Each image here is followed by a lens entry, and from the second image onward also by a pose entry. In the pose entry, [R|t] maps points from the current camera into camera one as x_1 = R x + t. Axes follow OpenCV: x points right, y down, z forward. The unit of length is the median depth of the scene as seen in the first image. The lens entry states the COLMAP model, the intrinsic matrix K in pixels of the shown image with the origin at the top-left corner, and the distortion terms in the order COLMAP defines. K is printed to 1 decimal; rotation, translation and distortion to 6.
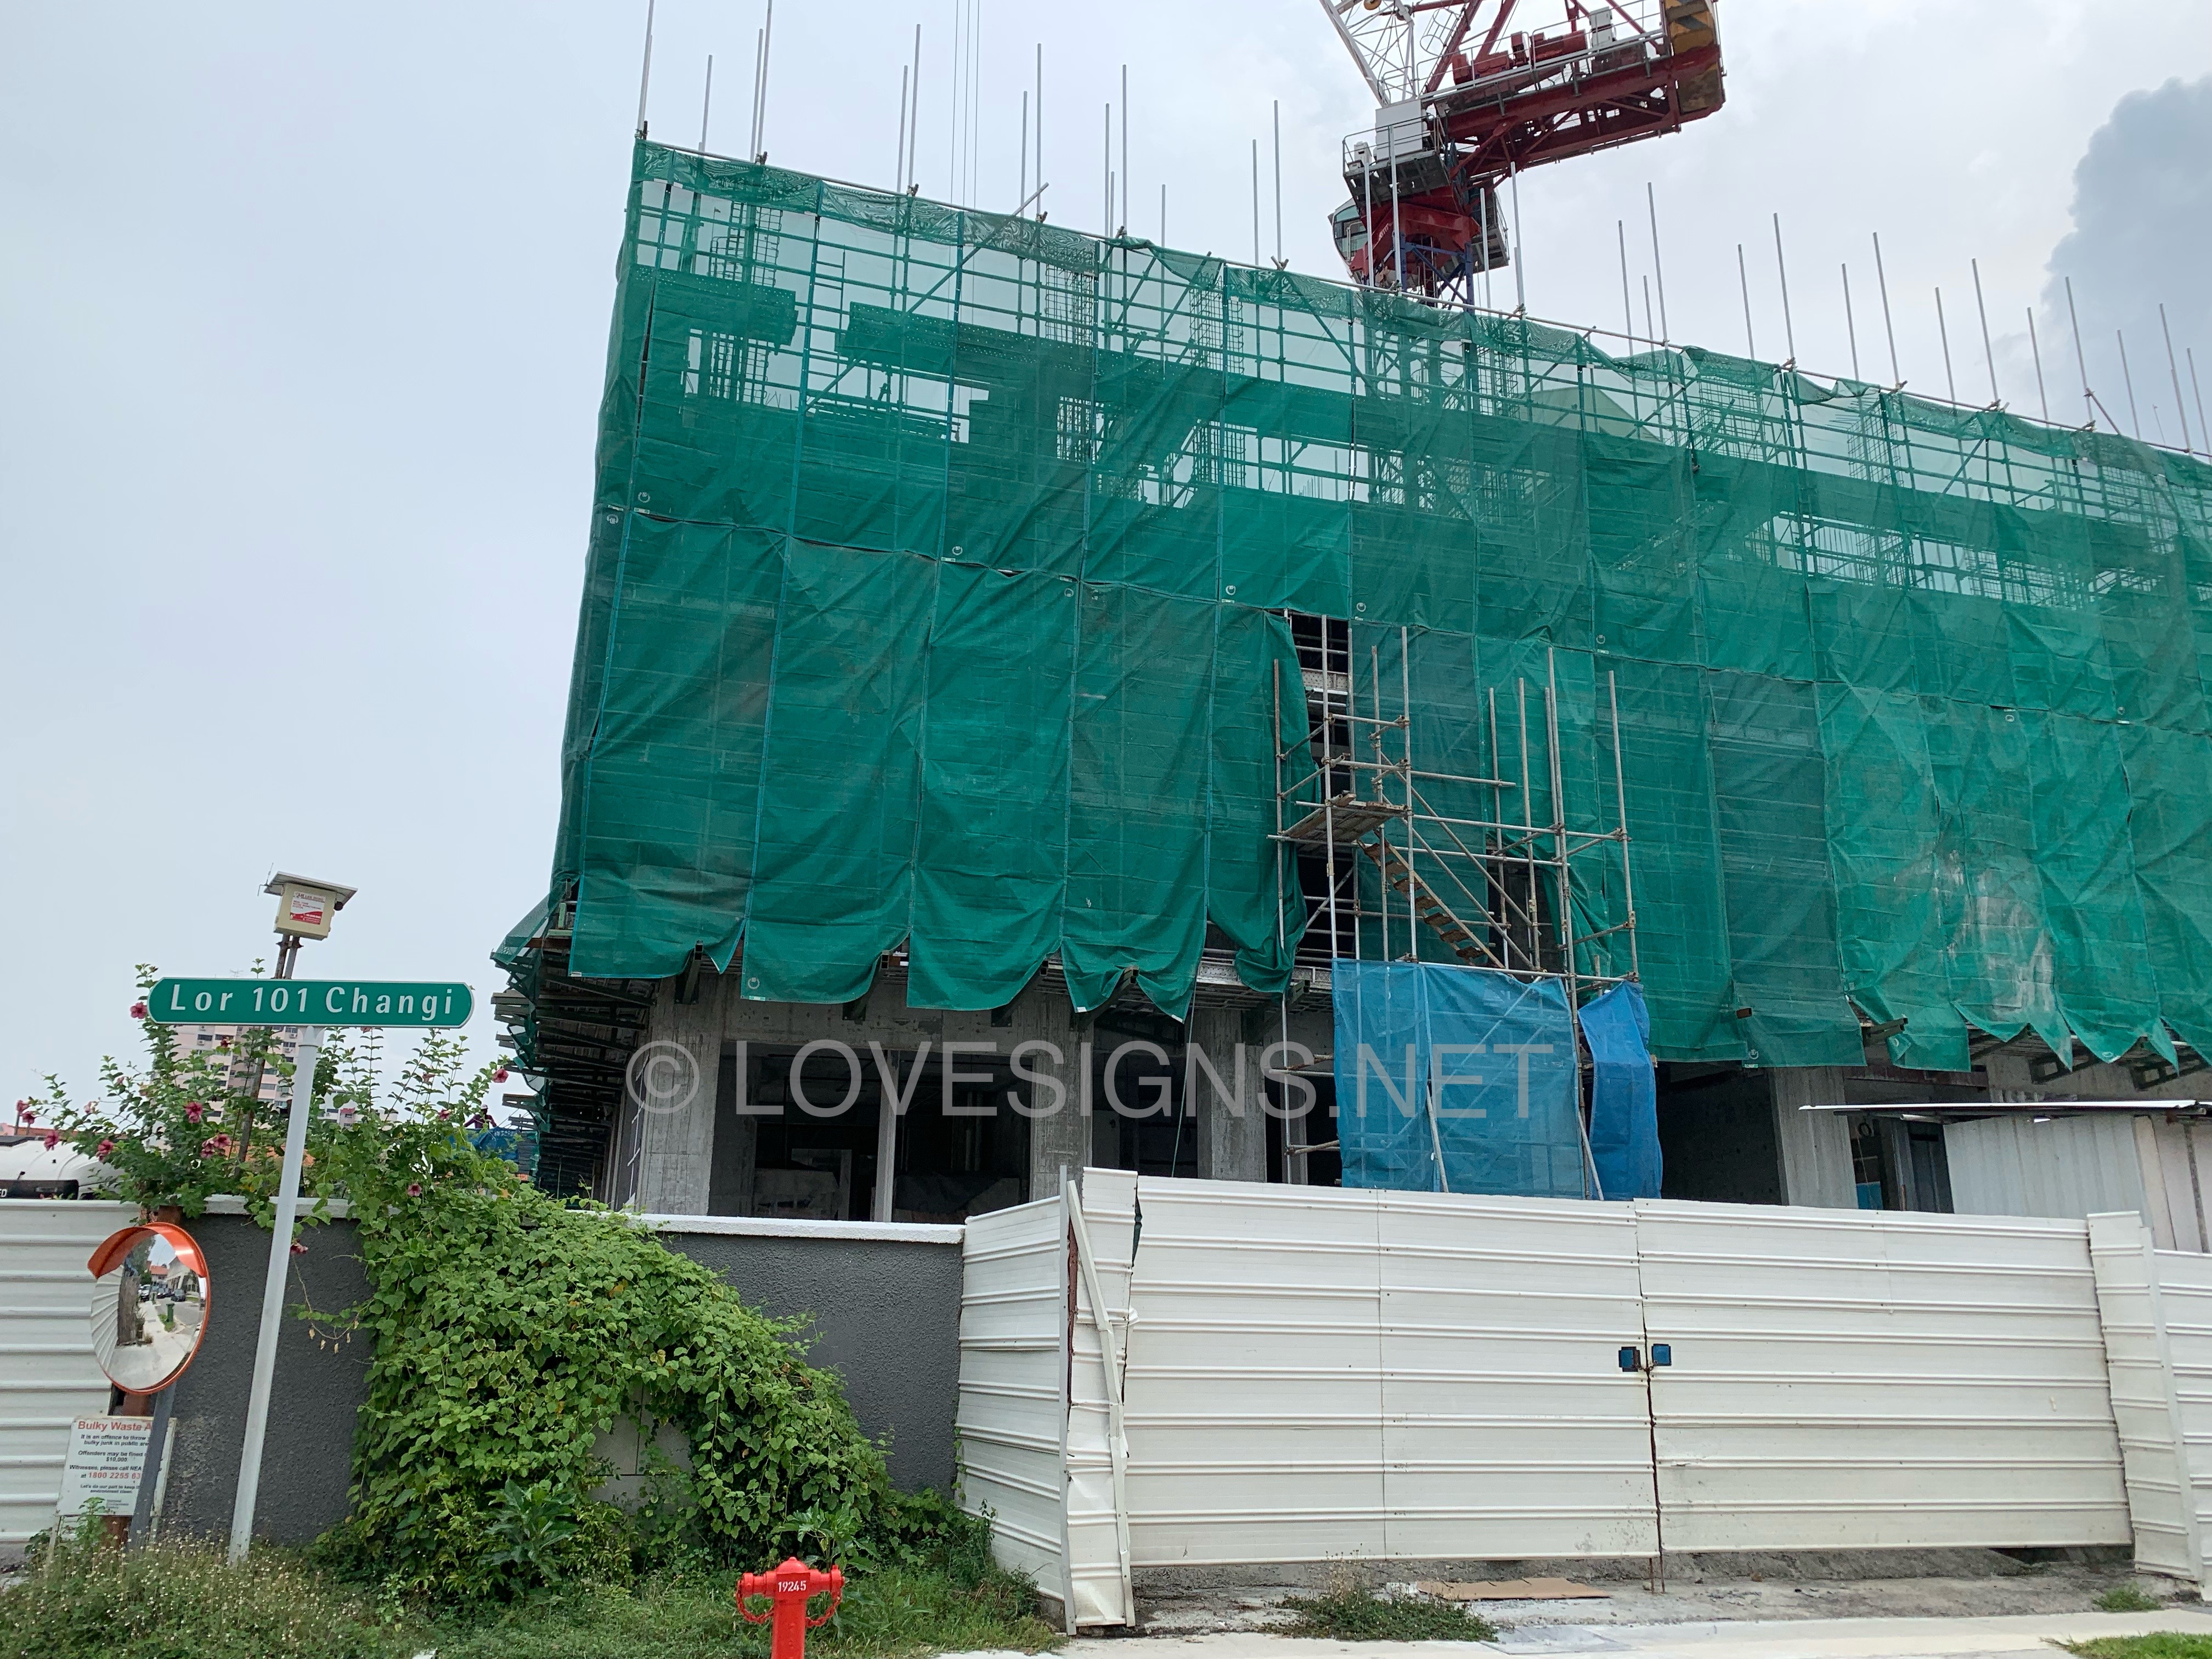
lens RADIAL K [[1663.7, 0, 1121.6], [0, 1663.7, 883.8], [0, 0, 1]] dist [0.046470, -0.051822]
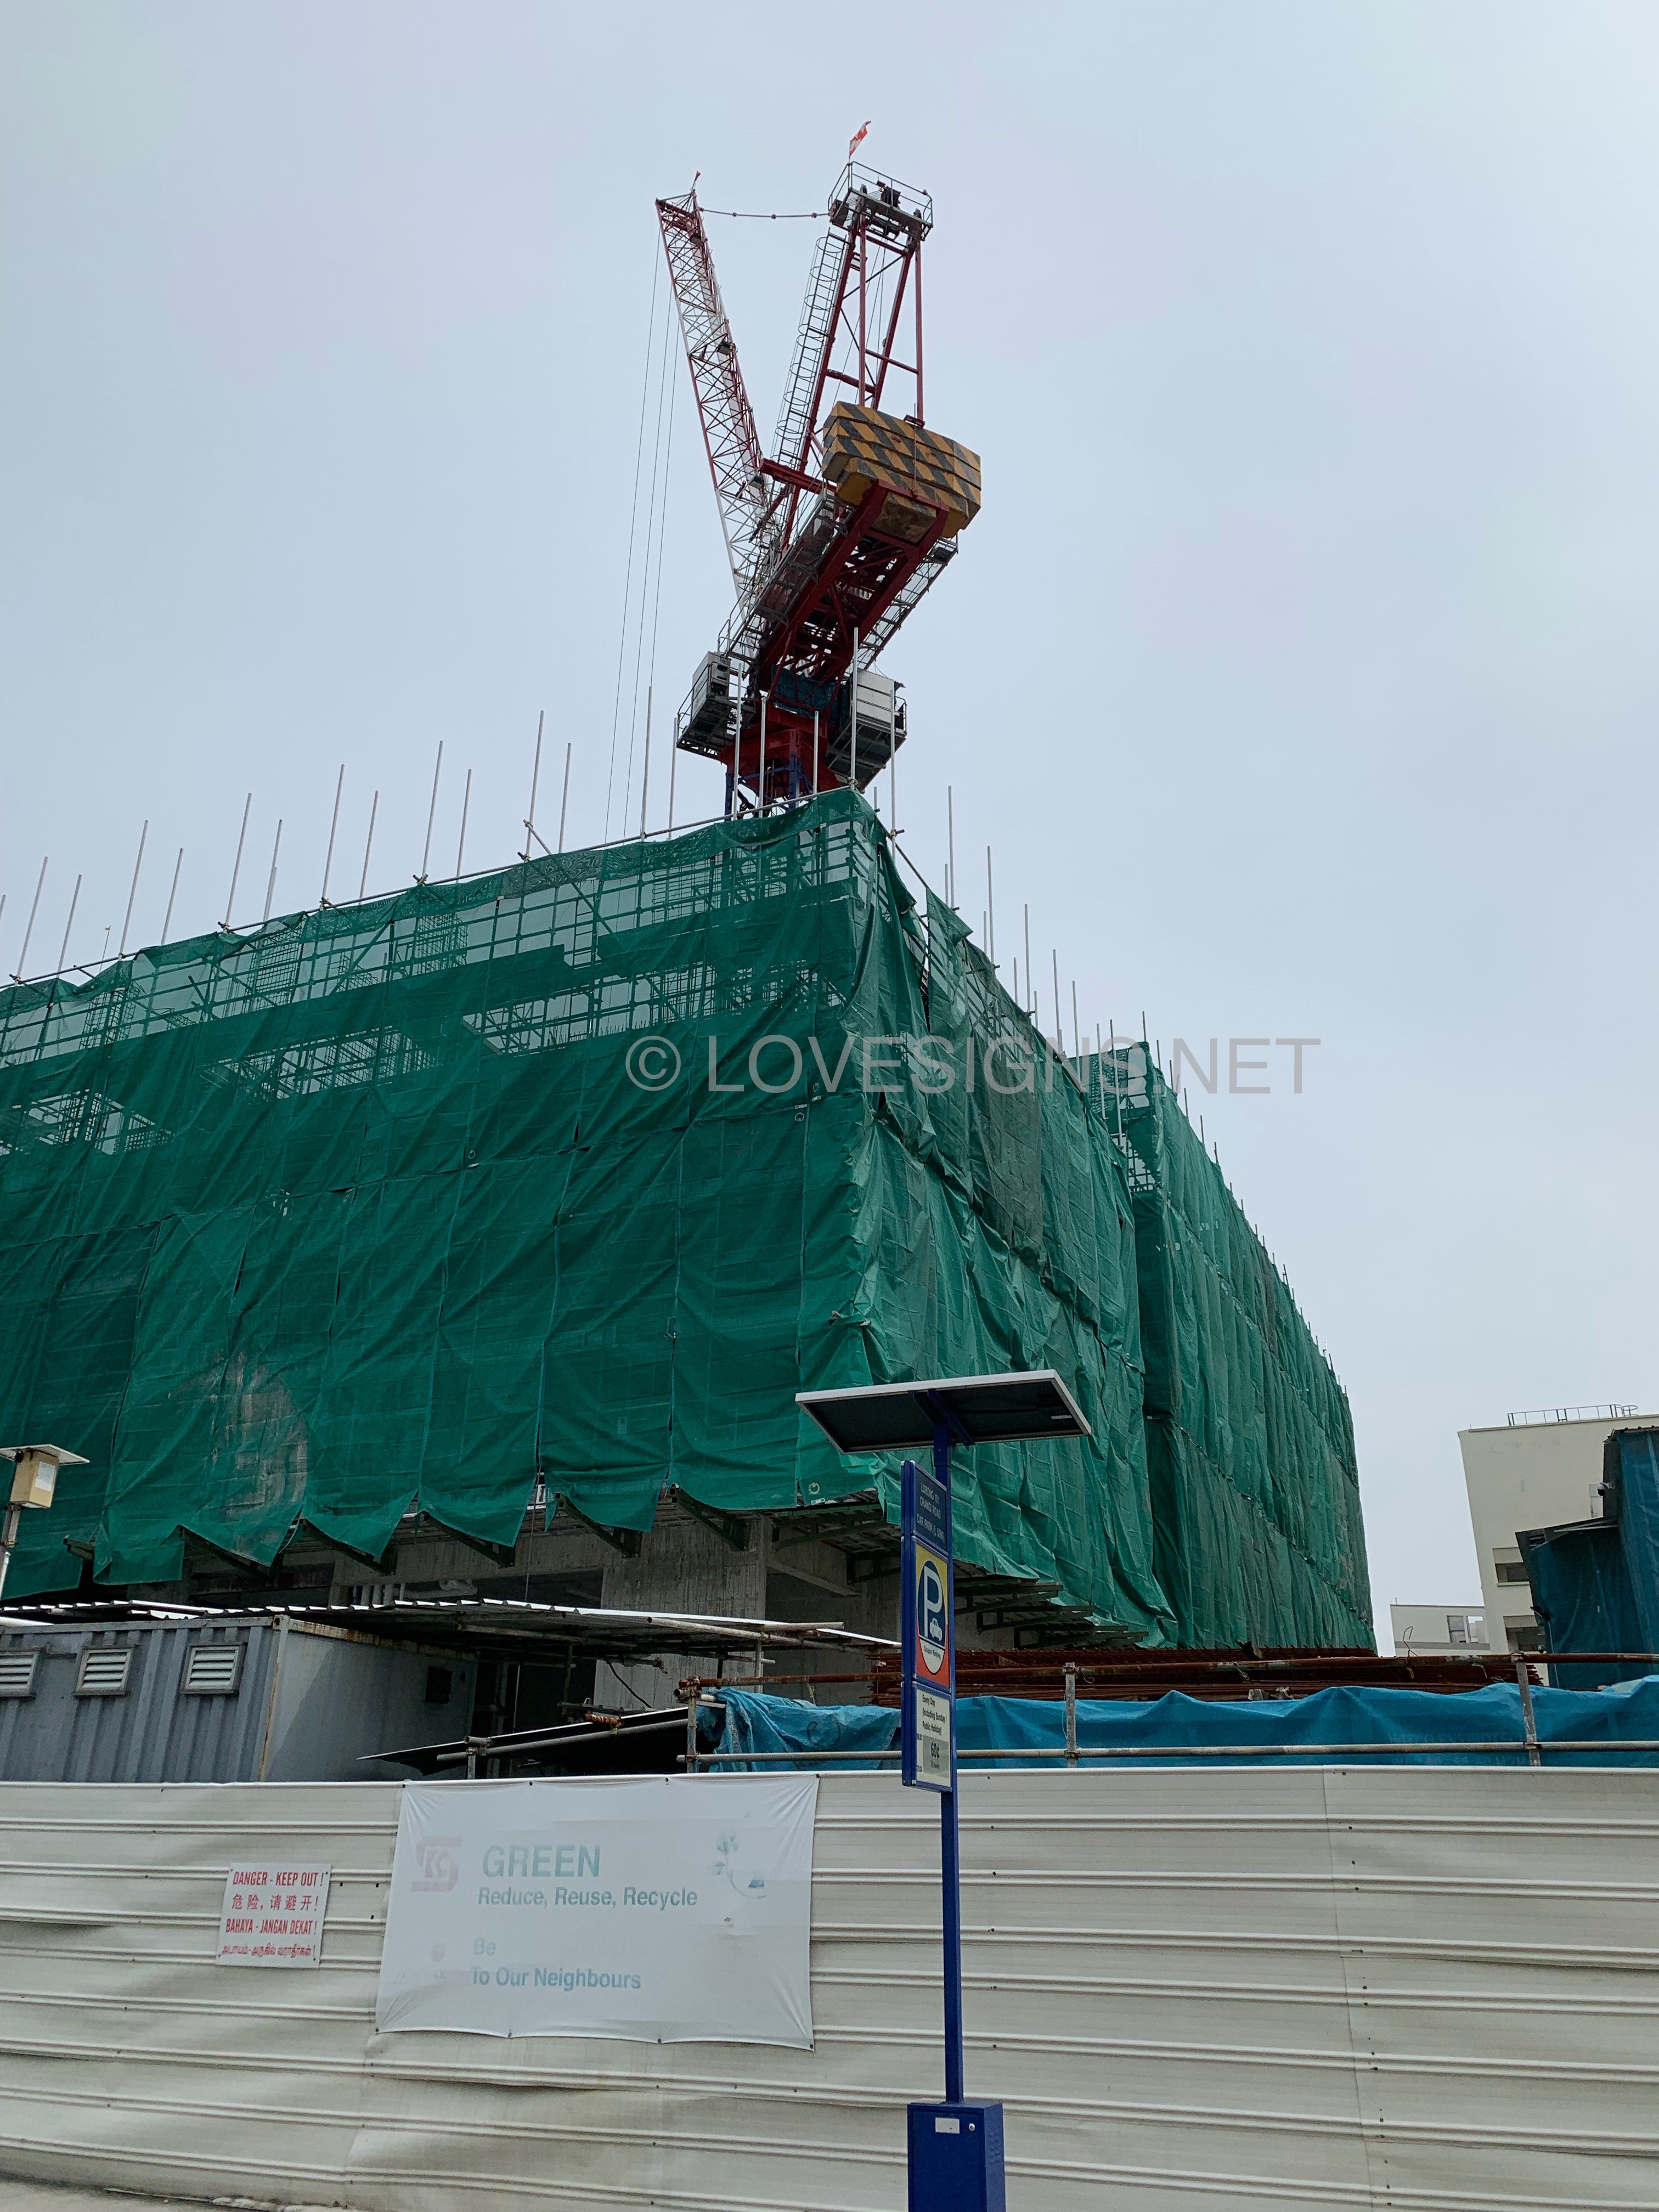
lens RADIAL K [[1663.7, 0, 852.1], [0, 1663.7, 1094.0], [0, 0, 1]] dist [0.046470, -0.051822]
pose [[0.766769, -0.268489, -0.583077, 1.381559], [0.169756, 0.960802, -0.219184, 0.112600], [0.619071, 0.069083, 0.782291, 0.413248]]
